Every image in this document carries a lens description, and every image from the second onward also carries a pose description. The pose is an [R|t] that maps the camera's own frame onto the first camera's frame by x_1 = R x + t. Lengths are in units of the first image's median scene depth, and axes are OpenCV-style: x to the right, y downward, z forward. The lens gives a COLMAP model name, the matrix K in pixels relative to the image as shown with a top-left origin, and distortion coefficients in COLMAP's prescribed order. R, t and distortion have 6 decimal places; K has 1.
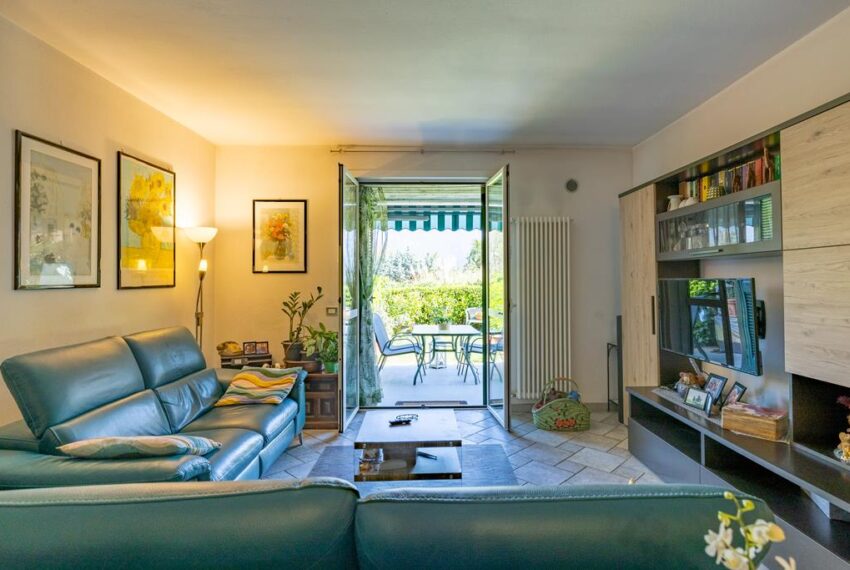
lens RADIAL K [[440.1, 0, 441.0], [0, 440.1, 280.2], [0, 0, 1]] dist [0.001709, 0.001142]
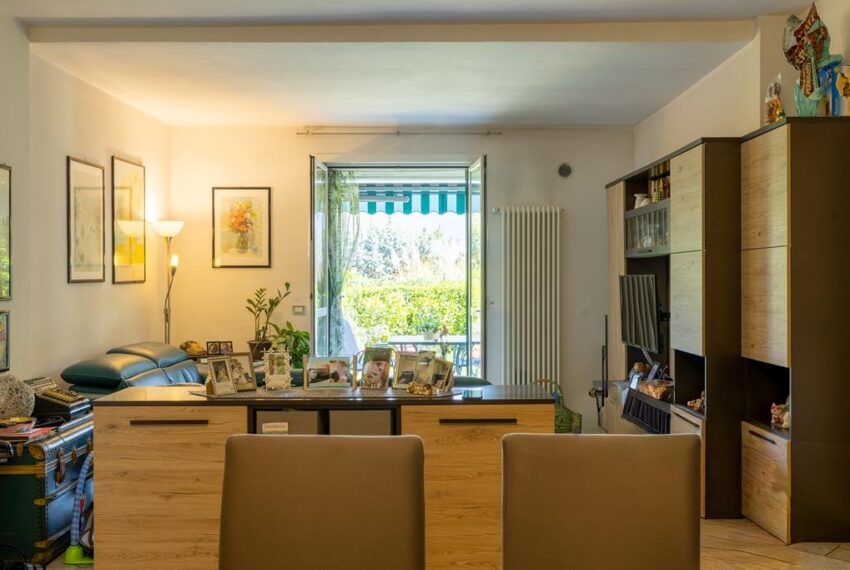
lens RADIAL K [[855.7, 0, 425.0], [0, 855.7, 283.6], [0, 0, 1]] dist [0.015753, 0.000000]
pose [[0.999335, 0.002131, -0.036400, 0.077600], [-0.001759, 0.999946, 0.010262, -0.002352], [0.036420, -0.010191, 0.999285, -0.759991]]
